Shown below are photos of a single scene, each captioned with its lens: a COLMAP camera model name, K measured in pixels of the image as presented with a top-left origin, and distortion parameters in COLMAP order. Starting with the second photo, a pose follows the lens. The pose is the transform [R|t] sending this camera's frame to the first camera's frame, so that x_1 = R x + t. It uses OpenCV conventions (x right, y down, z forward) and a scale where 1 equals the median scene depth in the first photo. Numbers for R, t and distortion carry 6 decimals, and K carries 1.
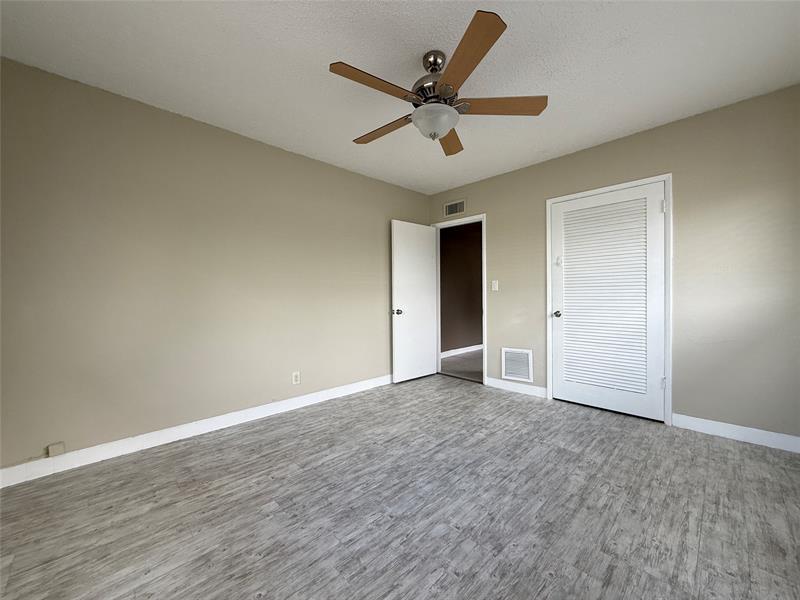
lens RADIAL K [[318.1, 0, 401.6], [0, 318.1, 296.6], [0, 0, 1]] dist [-0.000469, 0.000100]
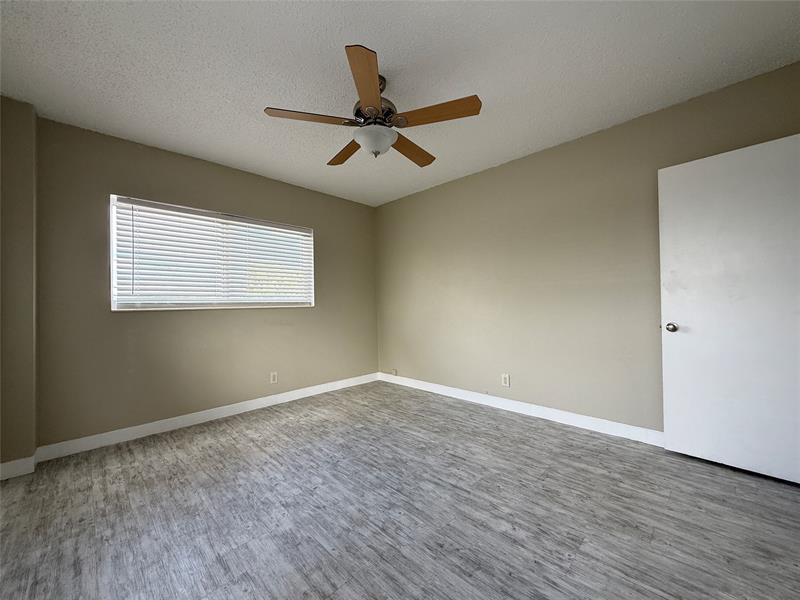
lens RADIAL K [[318.1, 0, 395.7], [0, 318.1, 299.2], [0, 0, 1]] dist [-0.000469, 0.000100]
pose [[0.009189, -0.004566, -0.999947, 0.931332], [0.012330, 0.999914, -0.004453, -0.009125], [0.999882, -0.012289, 0.009244, 0.847493]]
